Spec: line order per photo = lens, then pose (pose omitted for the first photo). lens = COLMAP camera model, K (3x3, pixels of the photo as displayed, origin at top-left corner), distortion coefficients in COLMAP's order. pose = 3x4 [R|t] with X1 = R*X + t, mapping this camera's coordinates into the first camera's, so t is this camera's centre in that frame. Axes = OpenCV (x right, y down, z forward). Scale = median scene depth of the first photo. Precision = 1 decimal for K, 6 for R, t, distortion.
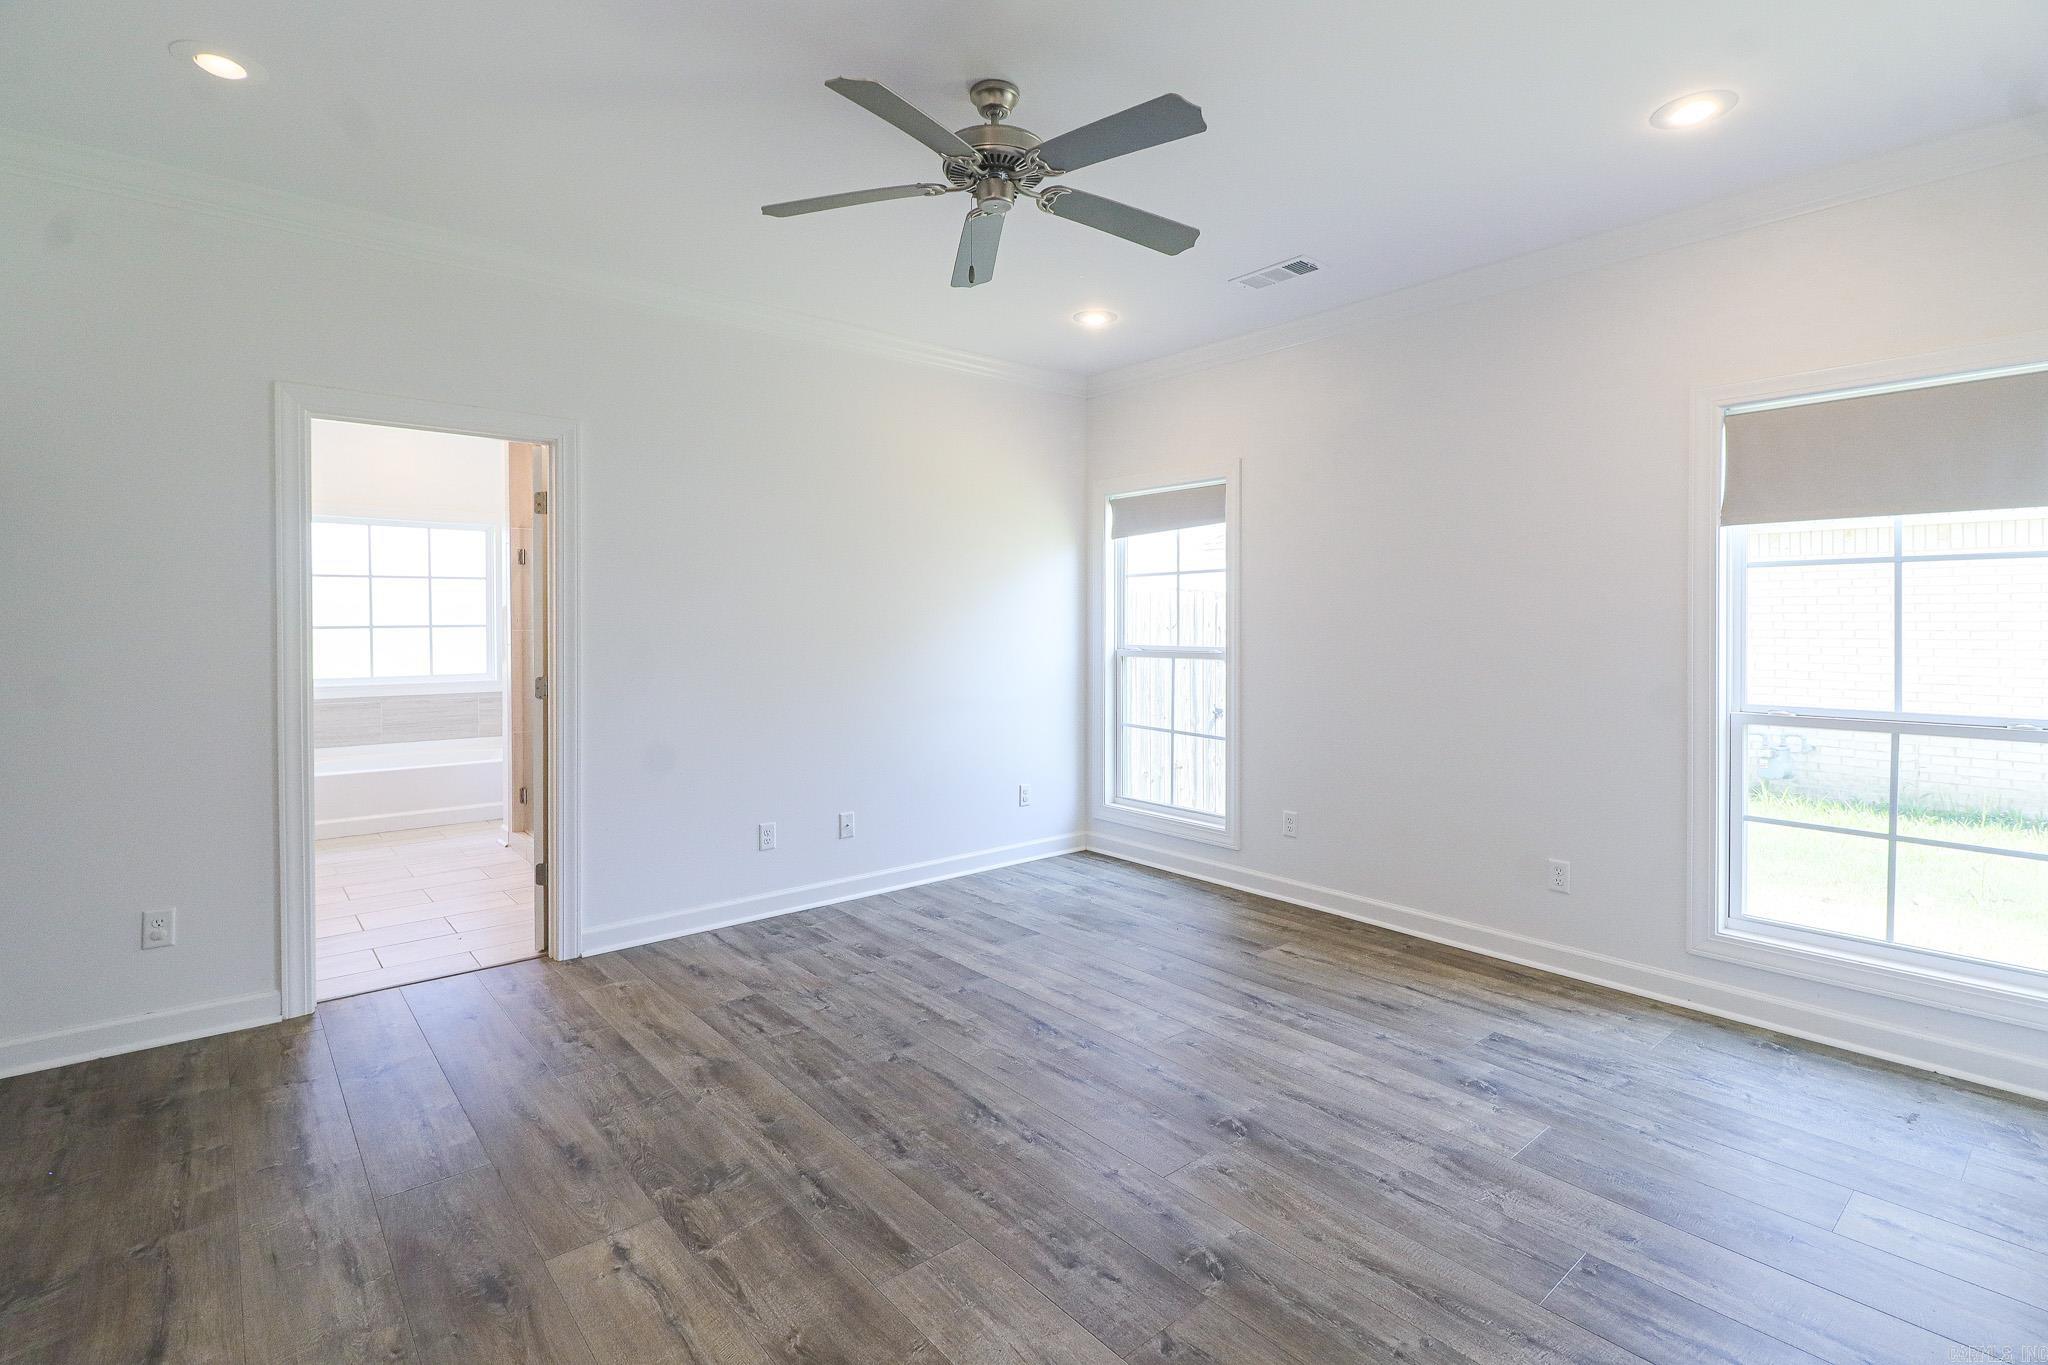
lens RADIAL K [[980.5, 0, 1046.1], [0, 980.5, 619.5], [0, 0, 1]] dist [0.010273, -0.010888]
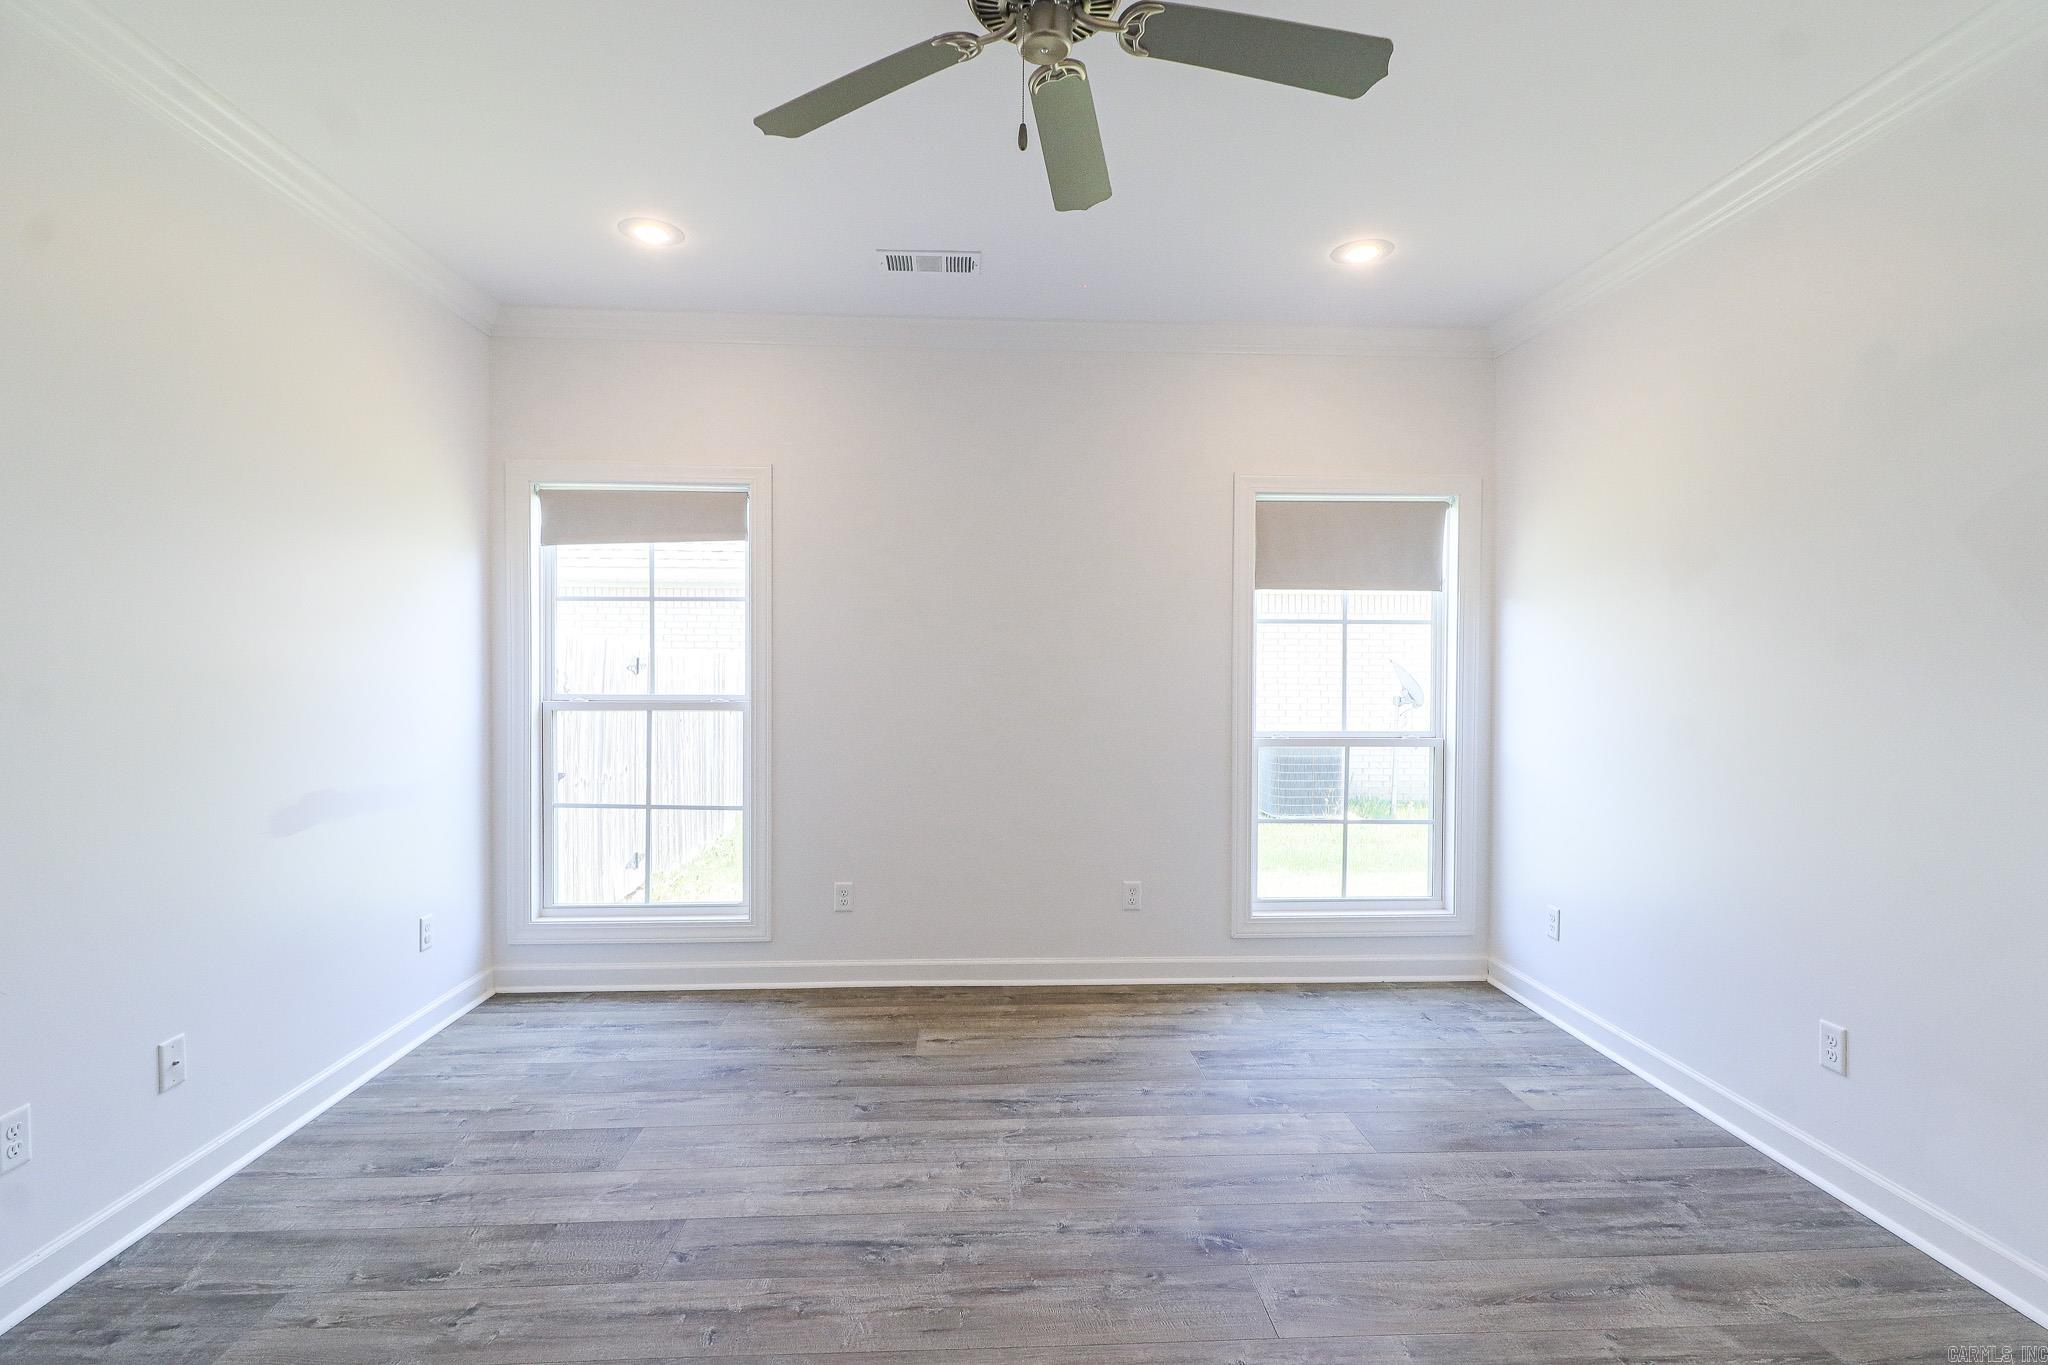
lens RADIAL K [[980.5, 0, 1032.5], [0, 980.5, 671.2], [0, 0, 1]] dist [0.010273, -0.010888]
pose [[0.602119, -0.003640, 0.798398, -0.458289], [-0.007474, 0.999920, 0.010196, -0.001841], [-0.798371, -0.012106, 0.602044, 0.462266]]
